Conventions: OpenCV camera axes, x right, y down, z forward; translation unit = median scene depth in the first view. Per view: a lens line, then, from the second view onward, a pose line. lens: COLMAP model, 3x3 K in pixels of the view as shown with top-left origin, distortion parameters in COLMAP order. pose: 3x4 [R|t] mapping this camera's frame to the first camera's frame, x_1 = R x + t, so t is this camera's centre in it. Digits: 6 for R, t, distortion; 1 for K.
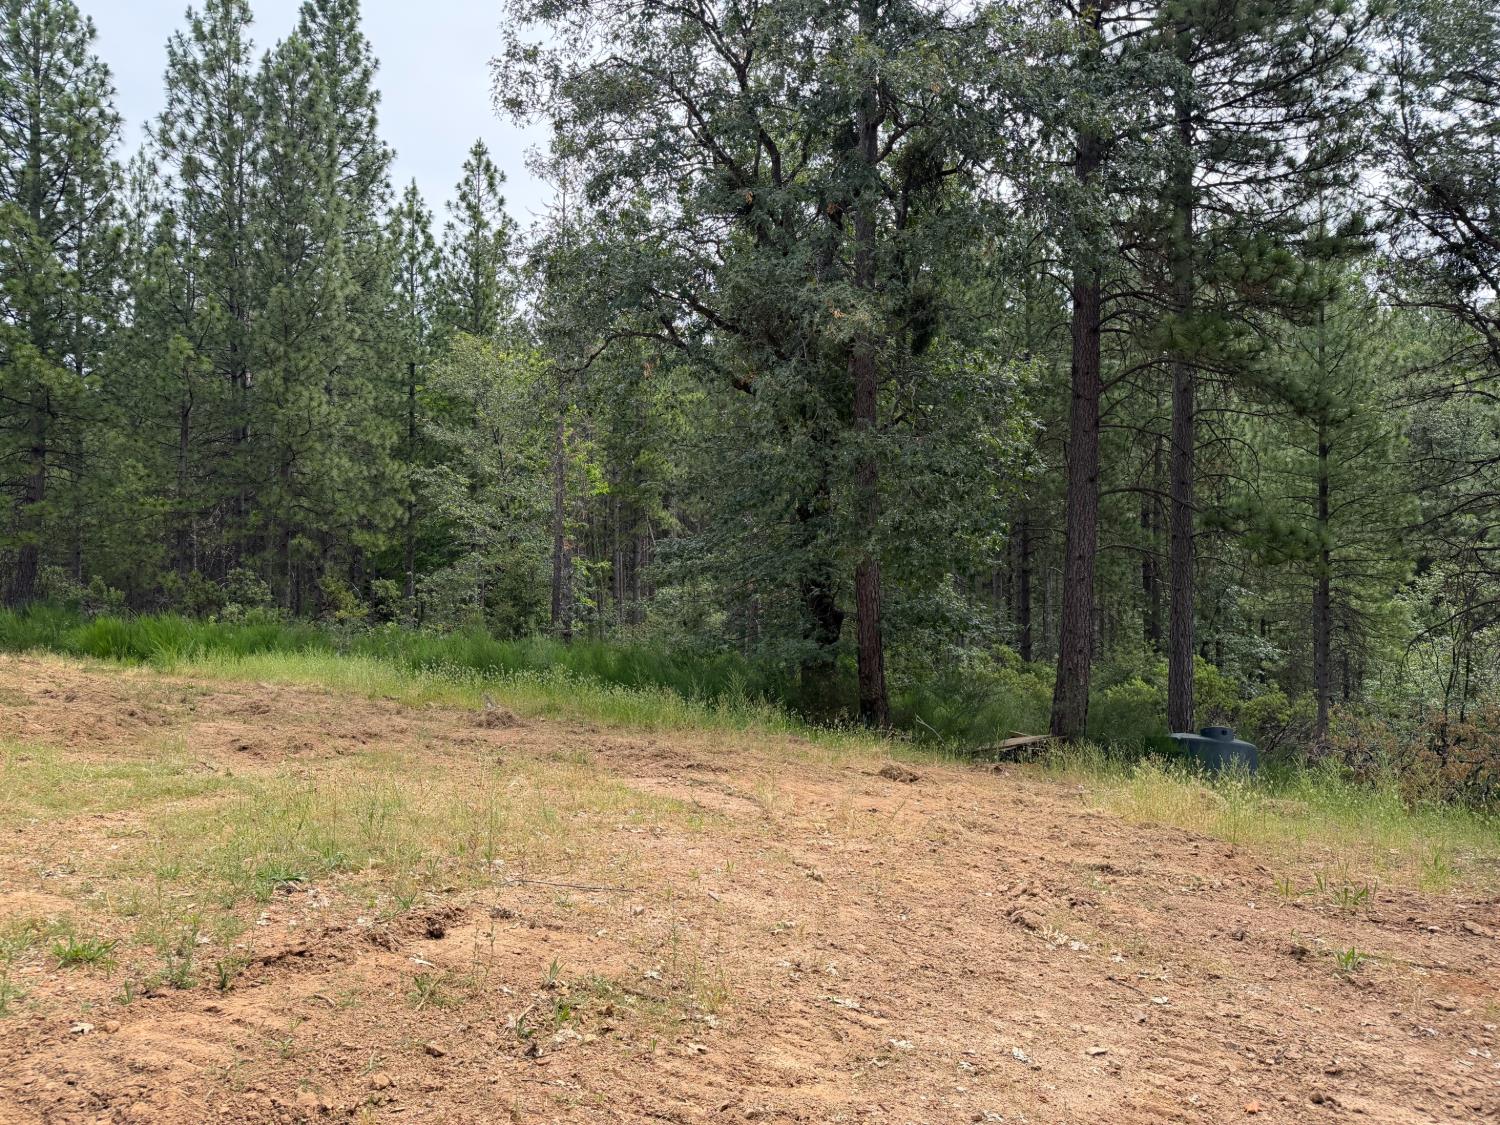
lens RADIAL K [[1063.1, 0, 751.5], [0, 1063.1, 583.1], [0, 0, 1]] dist [0.005017, -0.001603]
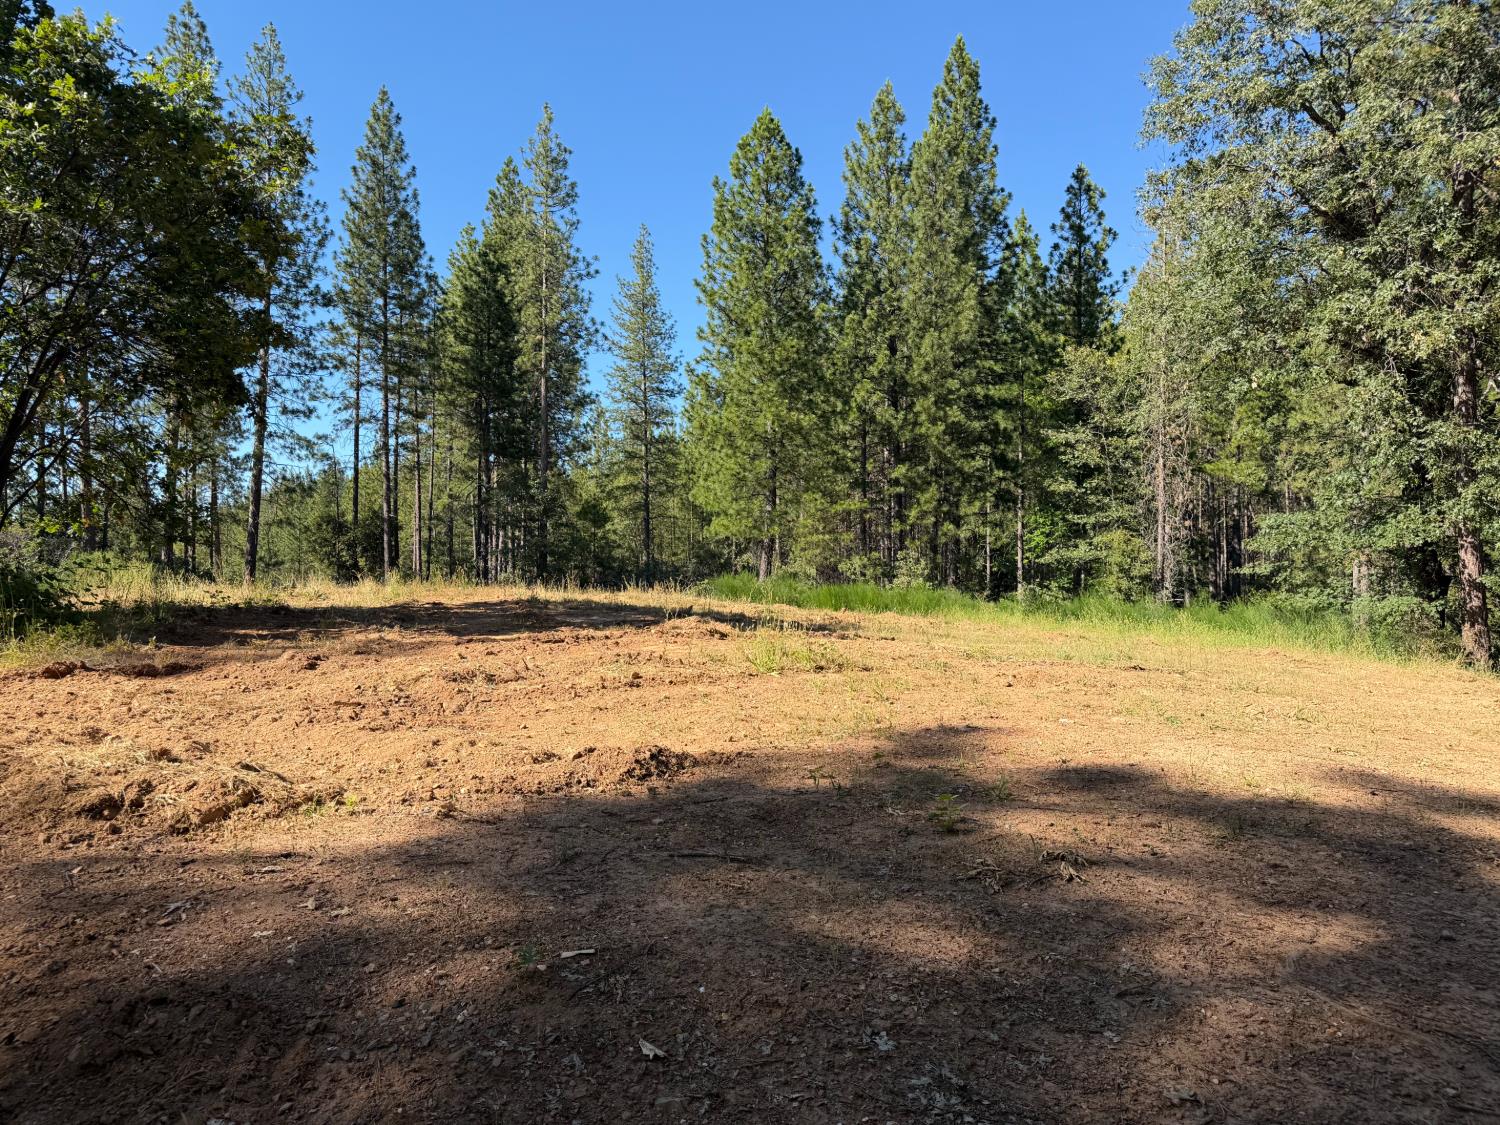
lens RADIAL K [[1063.1, 0, 751.5], [0, 1063.1, 583.1], [0, 0, 1]] dist [0.005017, -0.001603]
pose [[0.862079, -0.008350, -0.506705, 0.010099], [0.017185, 0.999771, 0.012763, 0.004404], [0.506482, -0.019711, 0.862025, -0.151773]]
